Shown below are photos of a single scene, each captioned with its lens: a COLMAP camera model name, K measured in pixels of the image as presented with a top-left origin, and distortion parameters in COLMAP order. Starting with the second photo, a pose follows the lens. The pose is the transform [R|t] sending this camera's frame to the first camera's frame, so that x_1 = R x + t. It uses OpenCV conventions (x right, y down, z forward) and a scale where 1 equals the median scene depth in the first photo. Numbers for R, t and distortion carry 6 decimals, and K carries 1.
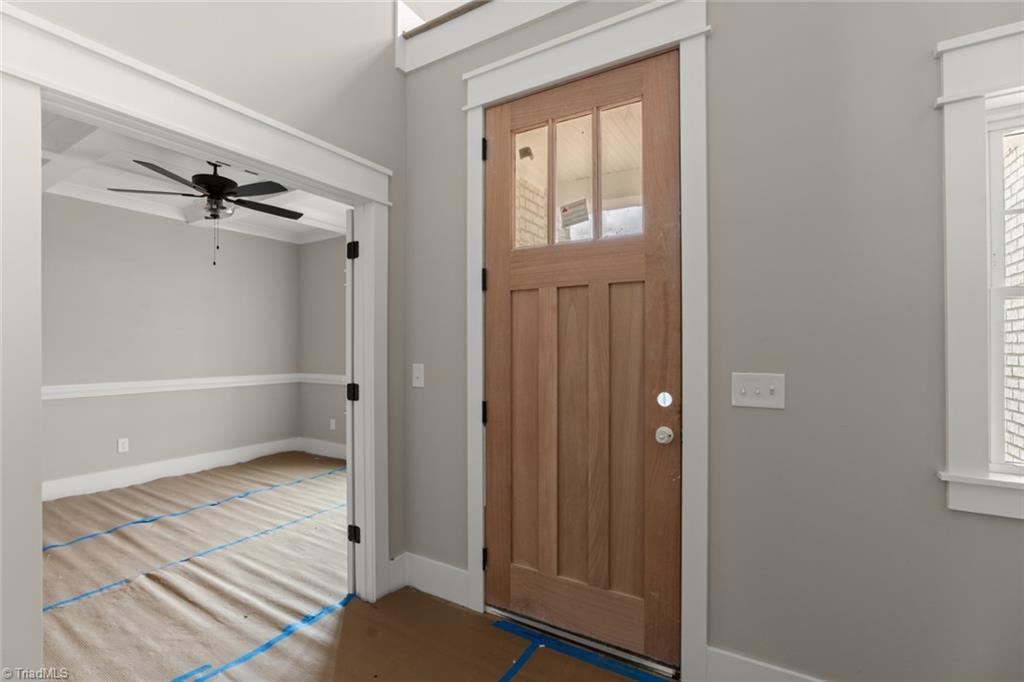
lens RADIAL K [[463.5, 0, 518.0], [0, 463.5, 348.5], [0, 0, 1]] dist [-0.022363, 0.005389]
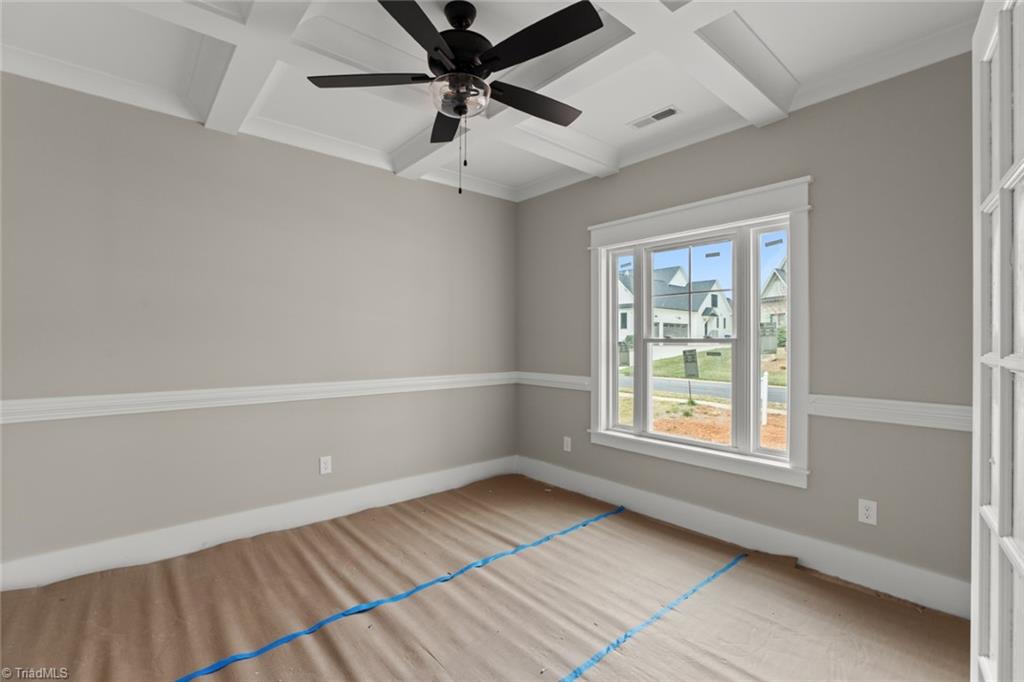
lens RADIAL K [[463.5, 0, 509.1], [0, 463.5, 338.7], [0, 0, 1]] dist [-0.022363, 0.005389]
pose [[0.948925, -0.004769, -0.315465, -0.354259], [0.003630, 0.999985, -0.004196, 0.004416], [0.315480, 0.002836, 0.948928, 0.392434]]
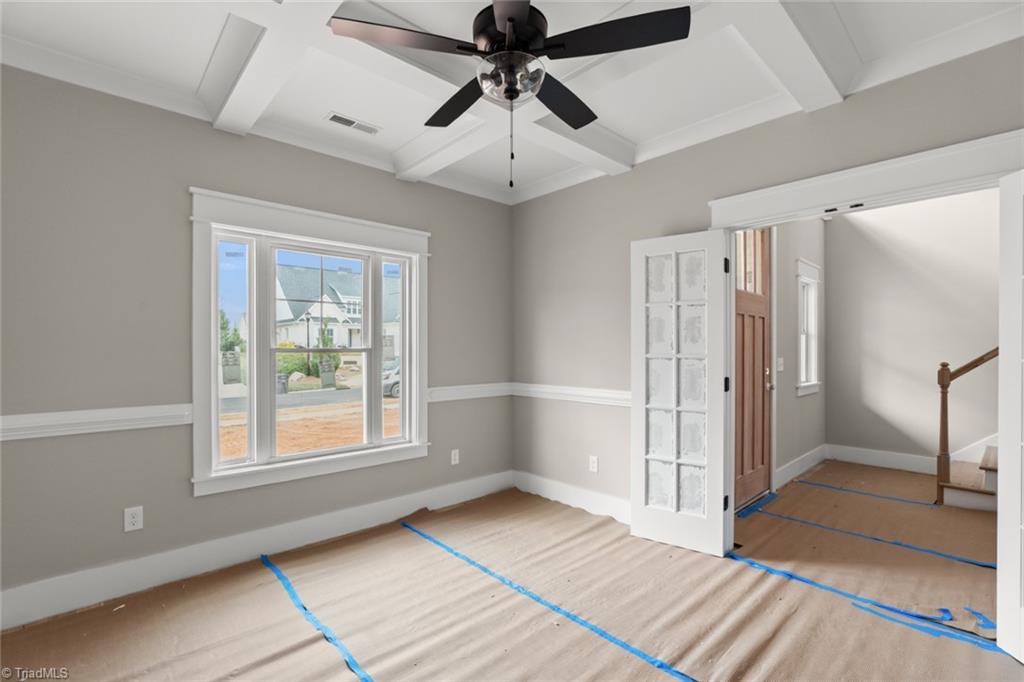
lens RADIAL K [[463.5, 0, 514.2], [0, 463.5, 346.6], [0, 0, 1]] dist [-0.022363, 0.005389]
pose [[0.275231, -0.001929, 0.961376, -0.991176], [0.002298, 0.999996, 0.001348, -0.001160], [-0.961375, 0.001838, 0.275235, 0.721902]]
